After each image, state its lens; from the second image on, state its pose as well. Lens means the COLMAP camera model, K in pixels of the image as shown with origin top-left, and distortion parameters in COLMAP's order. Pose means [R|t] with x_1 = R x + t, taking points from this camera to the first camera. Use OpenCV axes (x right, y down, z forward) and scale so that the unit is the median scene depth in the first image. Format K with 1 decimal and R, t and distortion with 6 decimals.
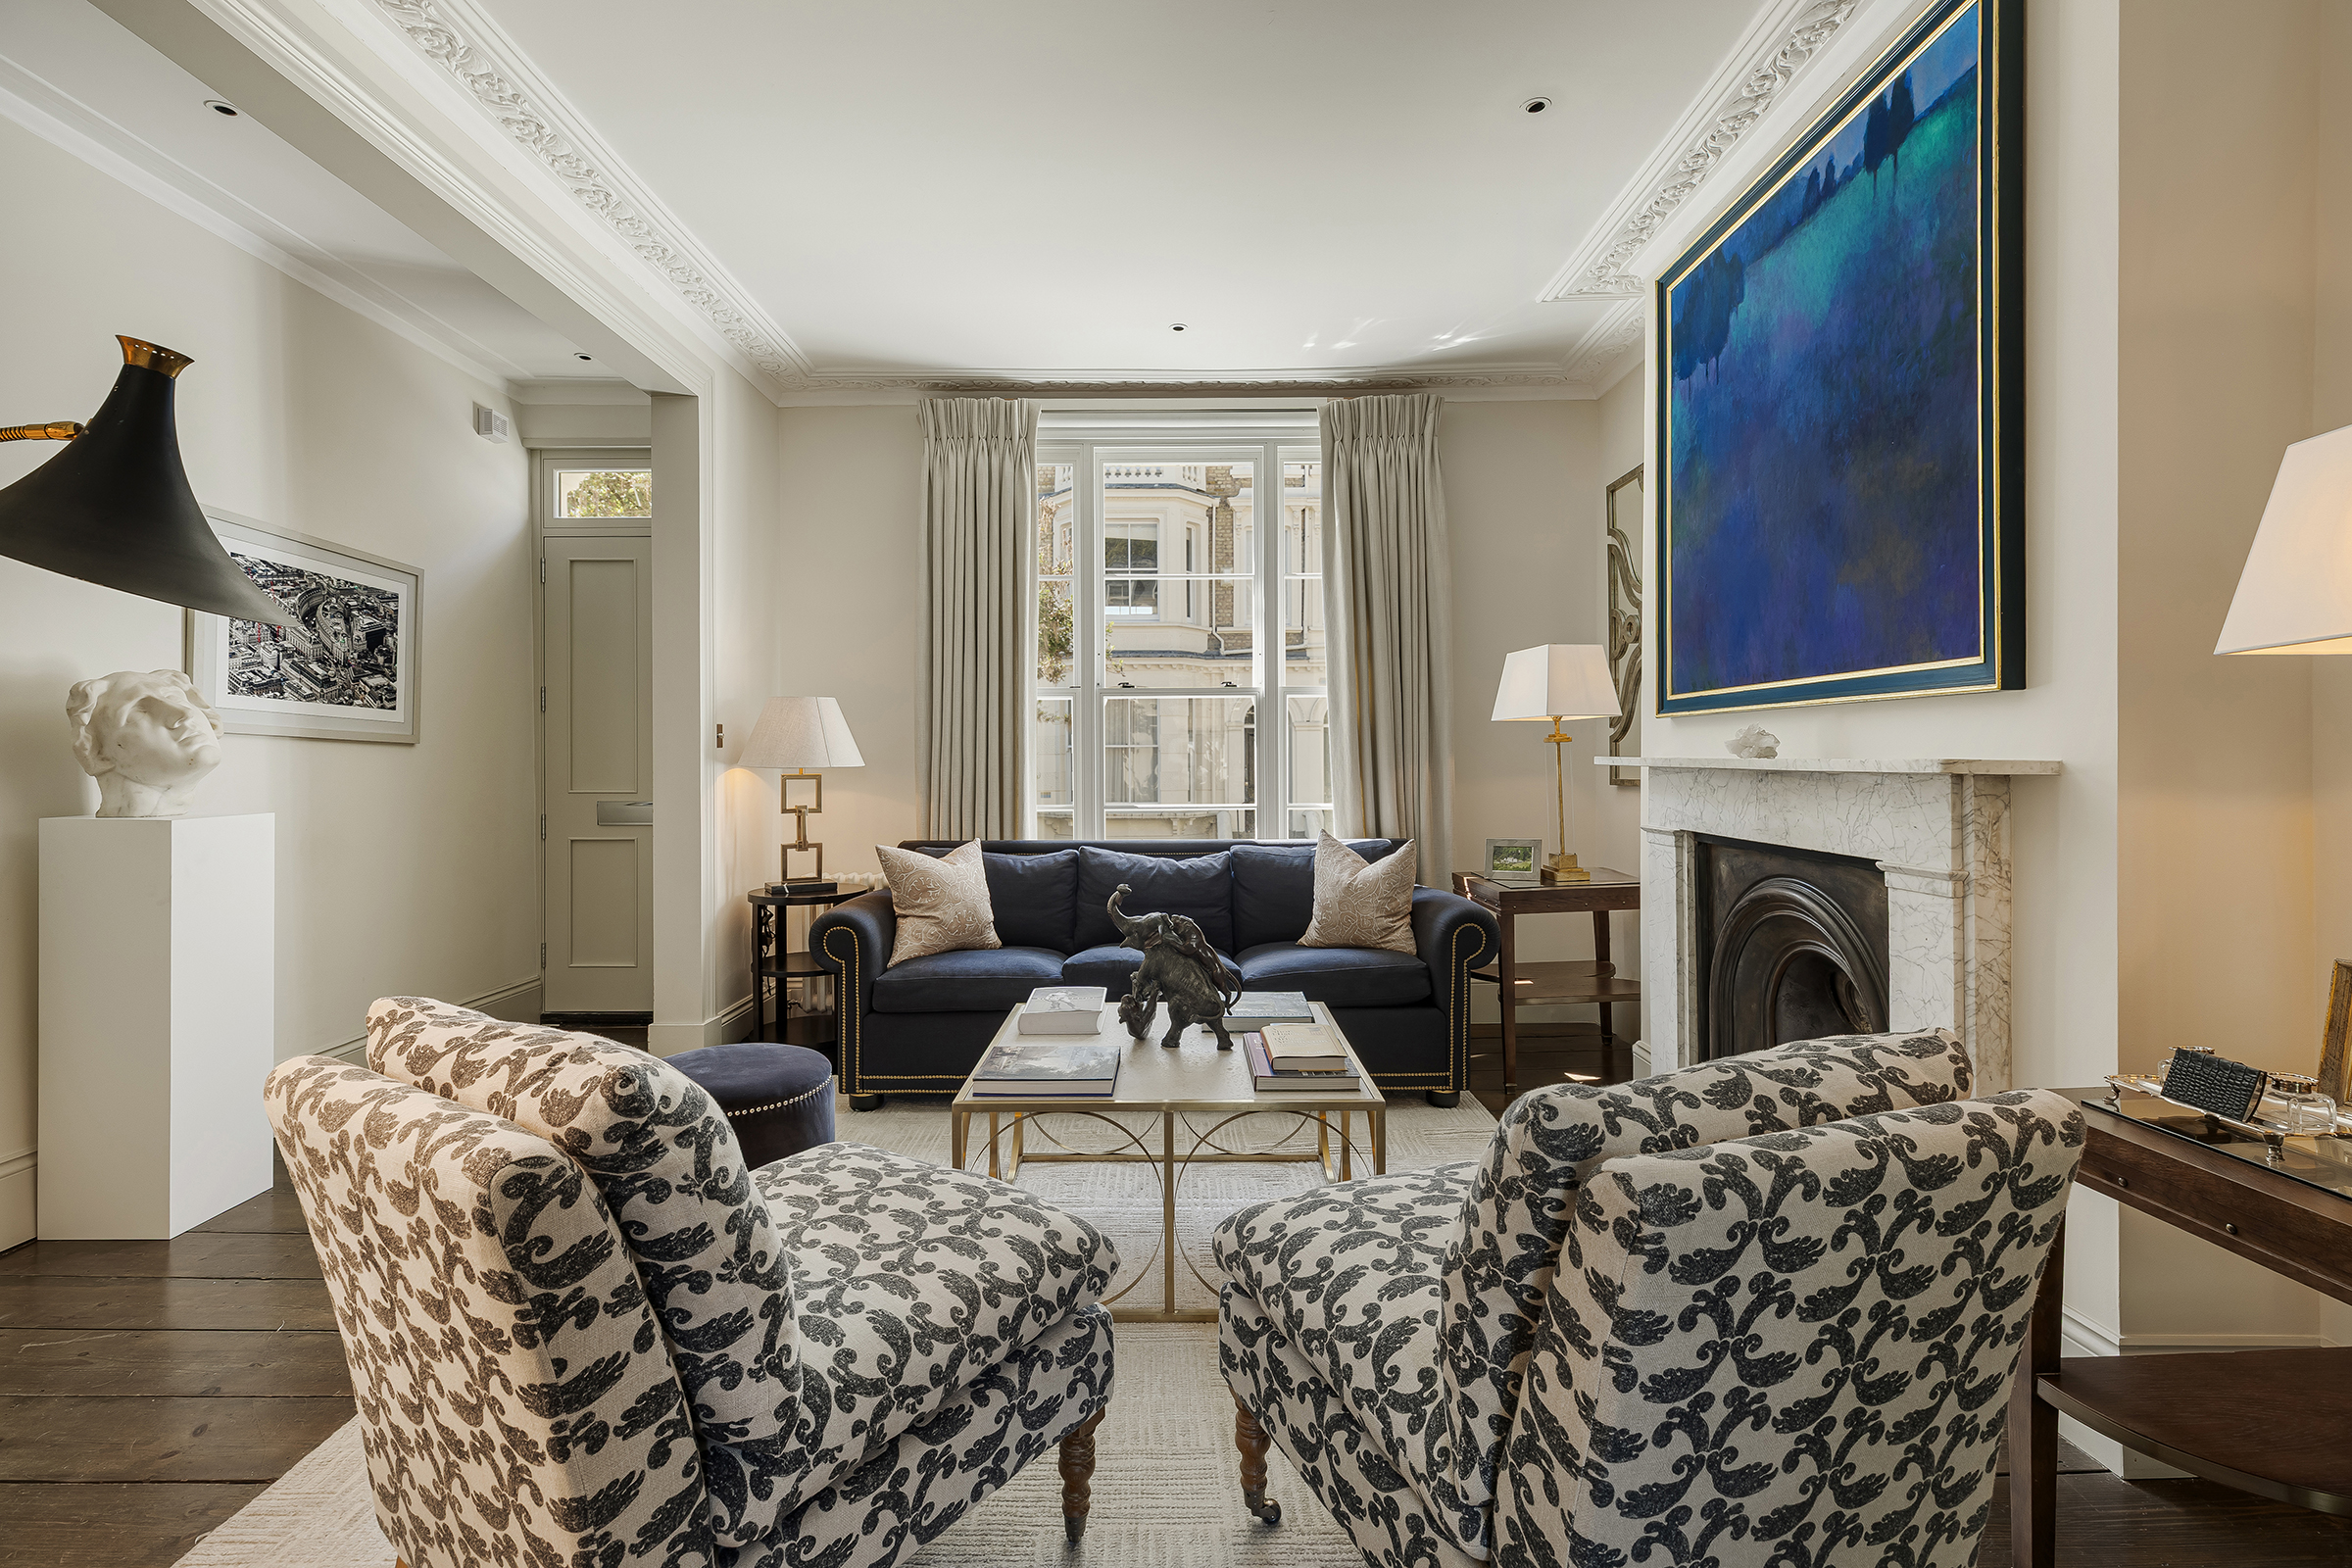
lens RADIAL K [[1048.1, 0, 1175.7], [0, 1048.1, 762.8], [0, 0, 1]] dist [0.007213, -0.002237]
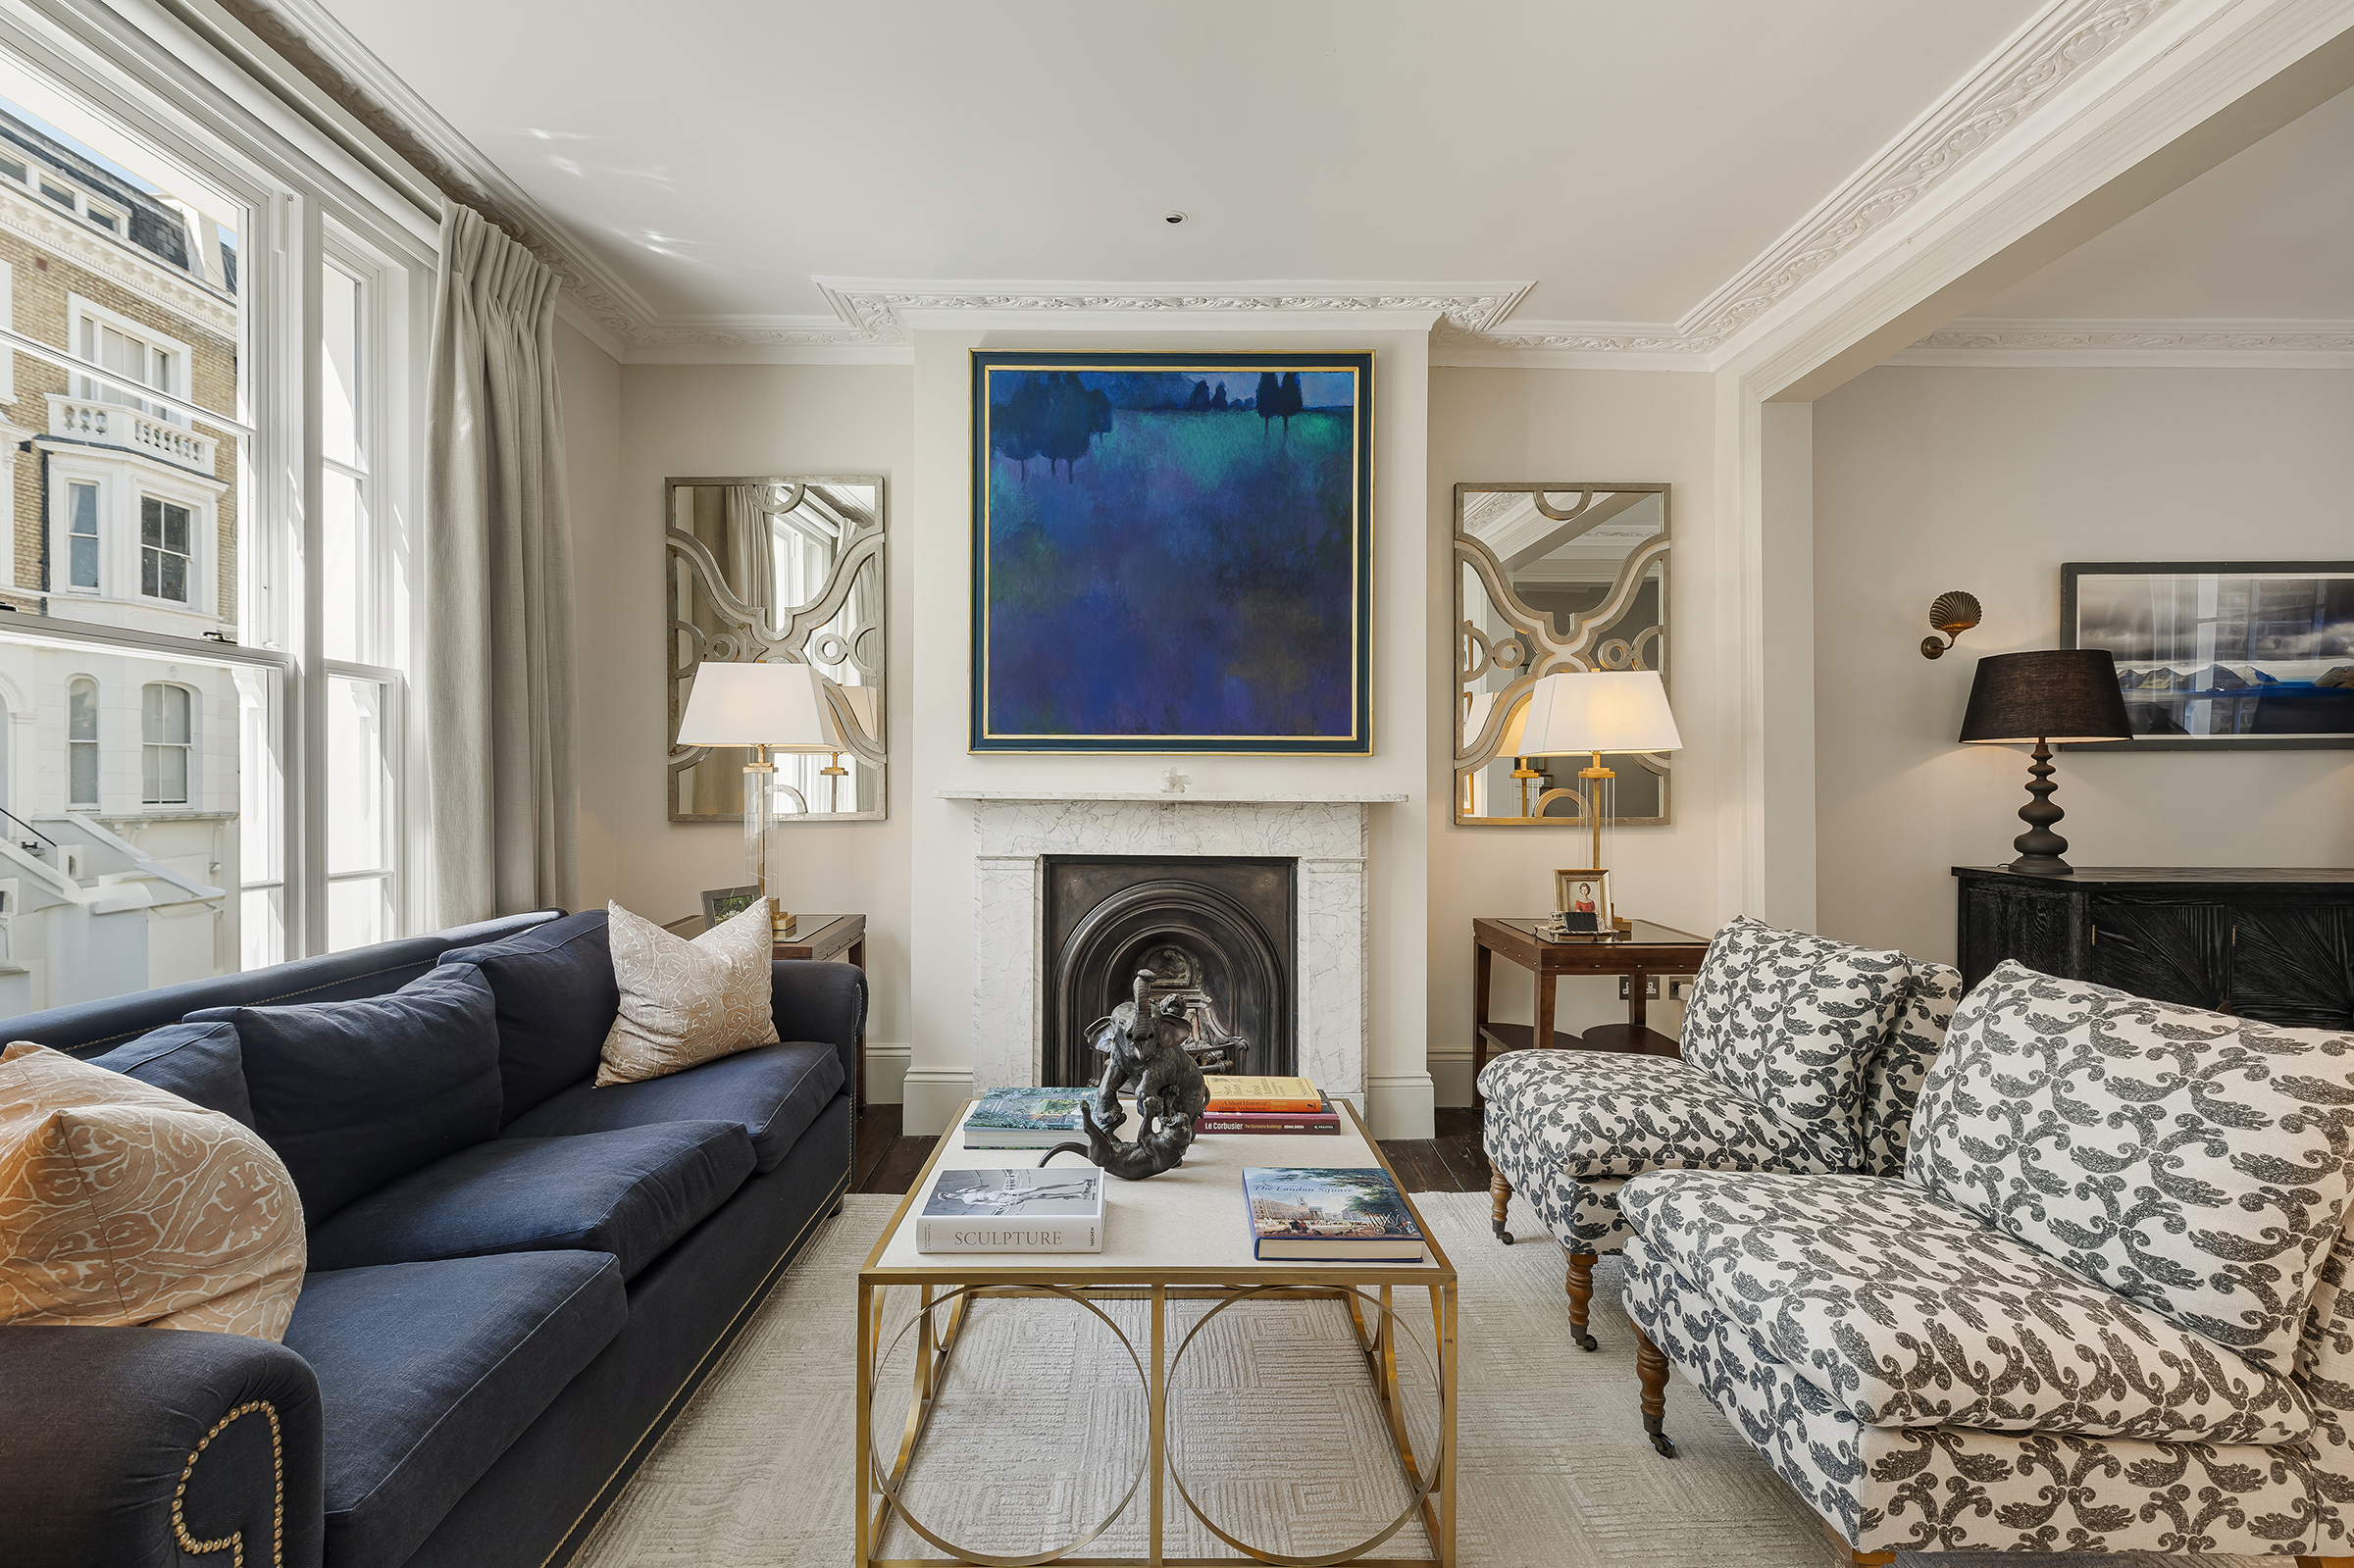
lens RADIAL K [[1048.9, 0, 1189.2], [0, 1048.9, 781.7], [0, 0, 1]] dist [0.007213, -0.002237]
pose [[0.019447, -0.001444, 0.999810, -0.849038], [-0.002207, 0.999996, 0.001487, -0.022095], [-0.999808, -0.002235, 0.019444, 1.022893]]
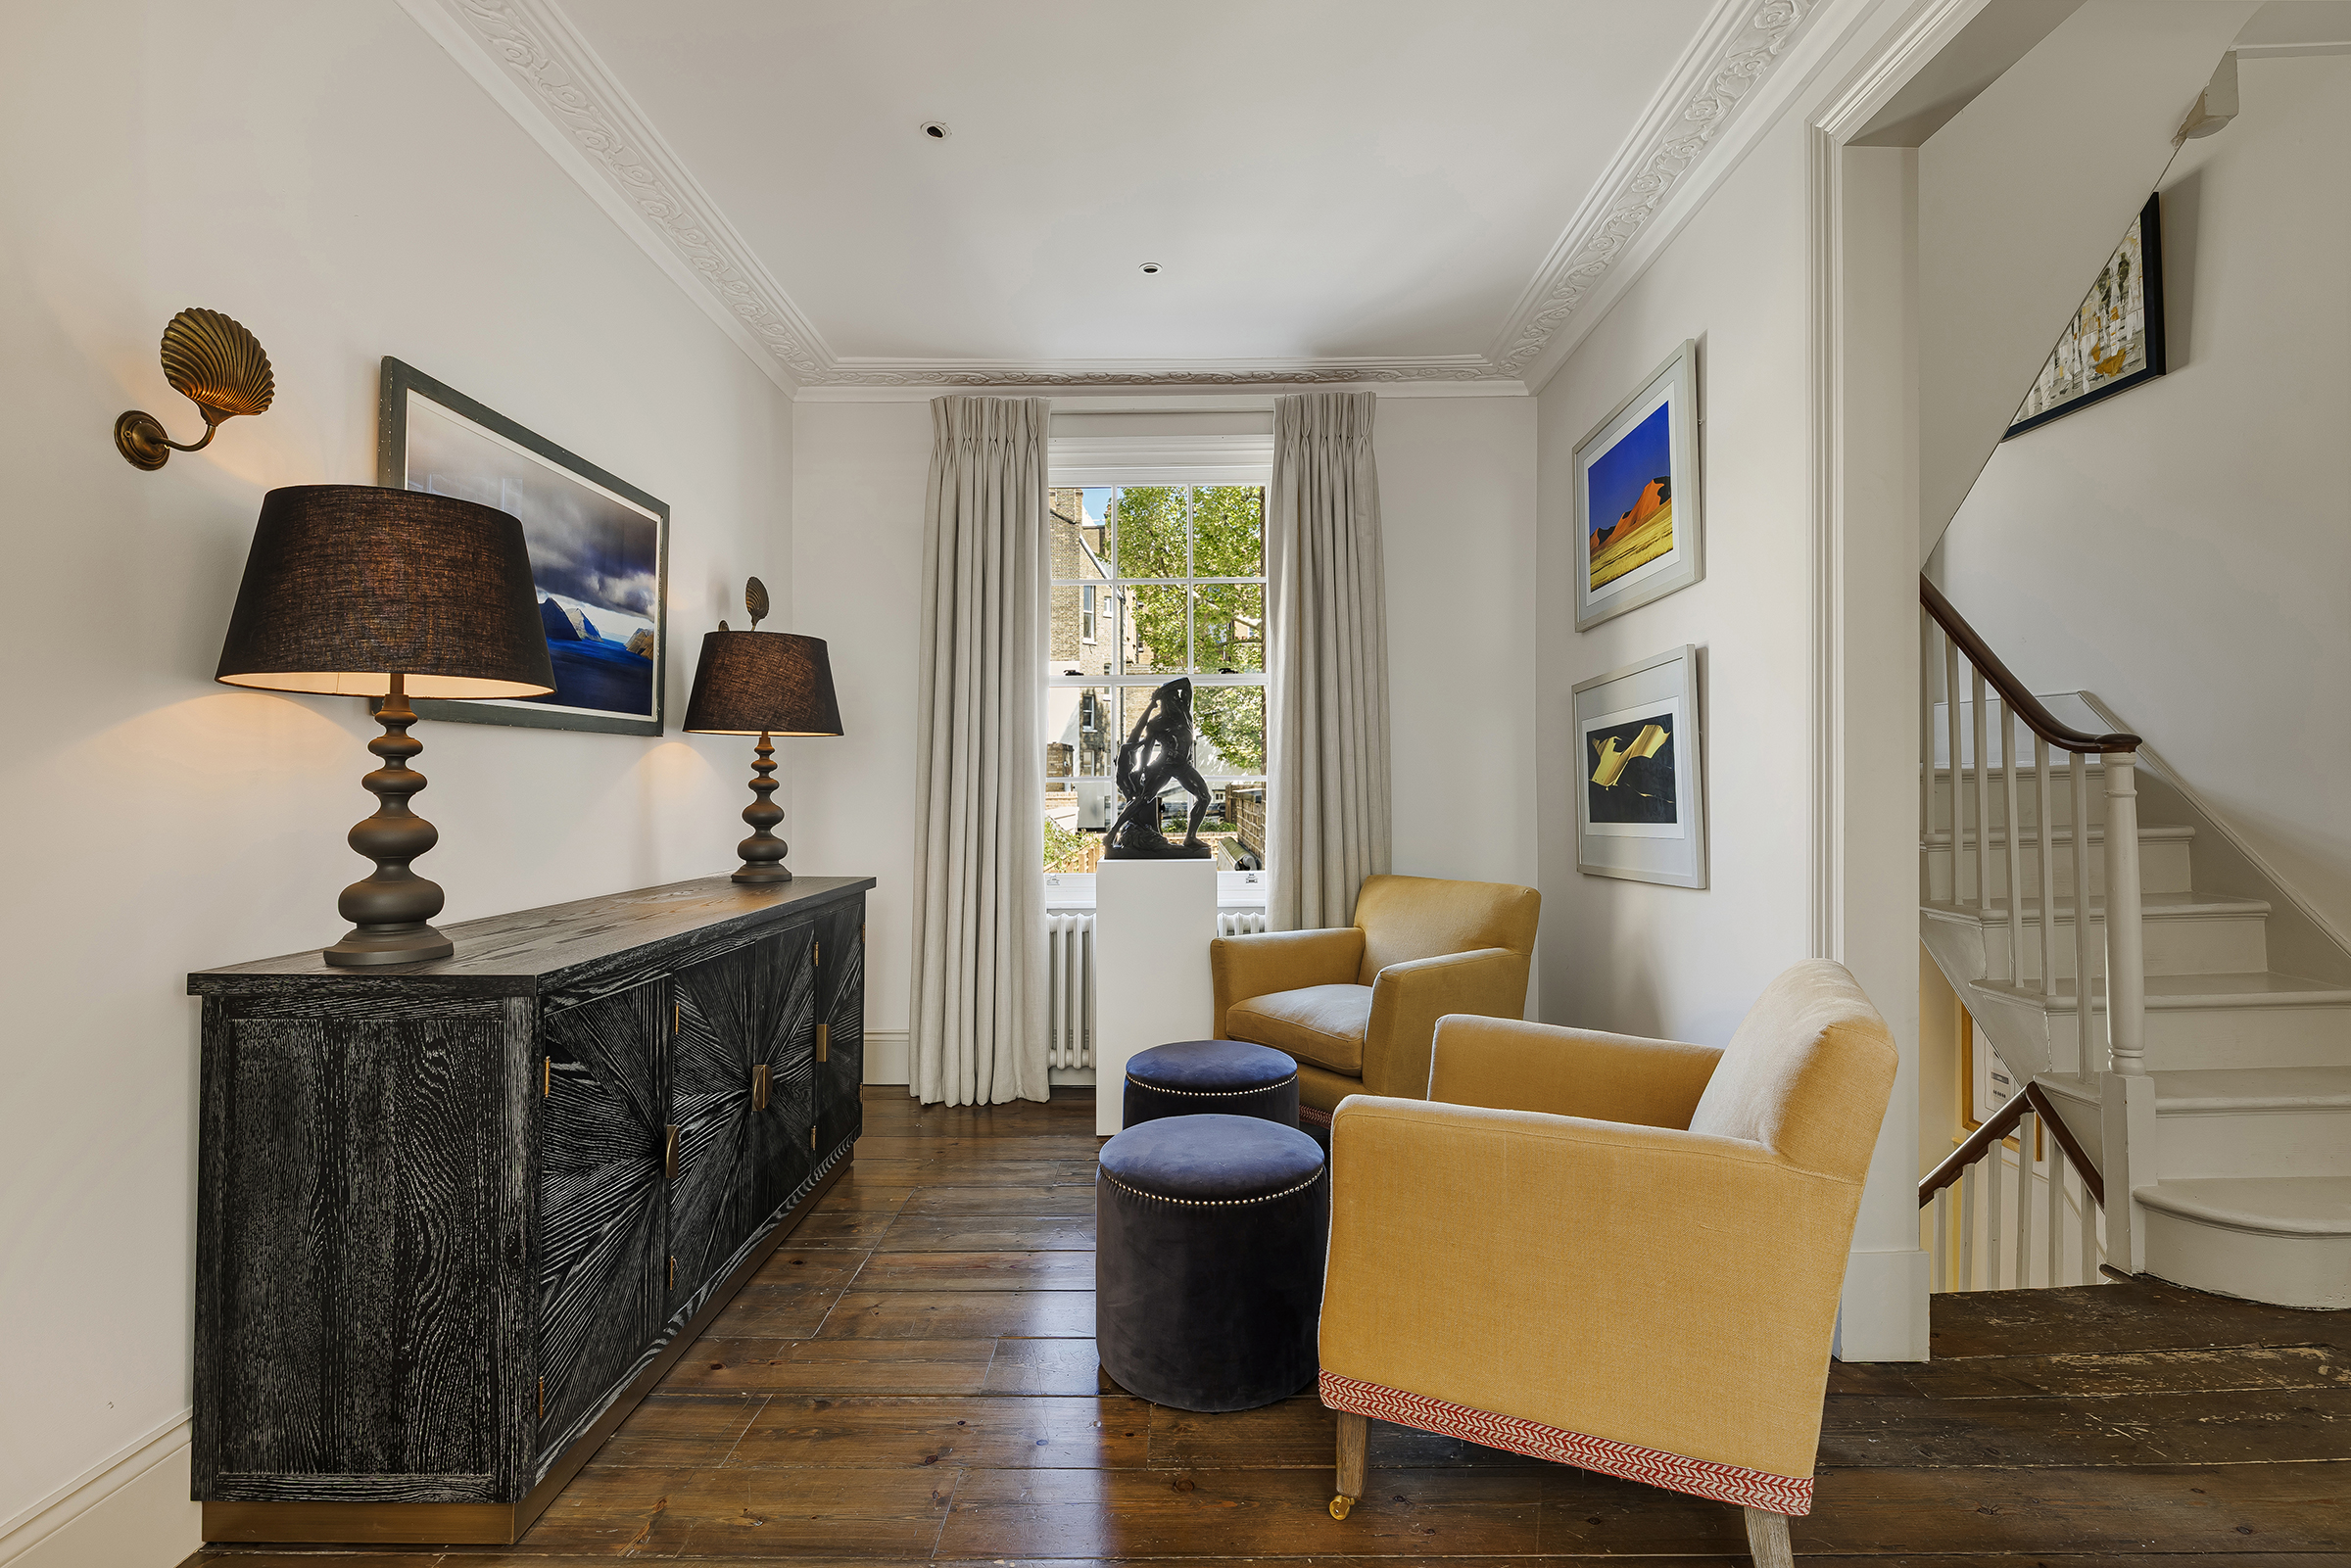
lens RADIAL K [[1092.6, 0, 1152.1], [0, 1092.6, 764.9], [0, 0, 1]] dist [-0.003442, 0.000618]
pose [[-0.999273, 0.008529, 0.037166, 0.101519], [0.007786, 0.999768, -0.020094, -0.008324], [-0.037329, -0.019790, -0.999107, 0.580972]]
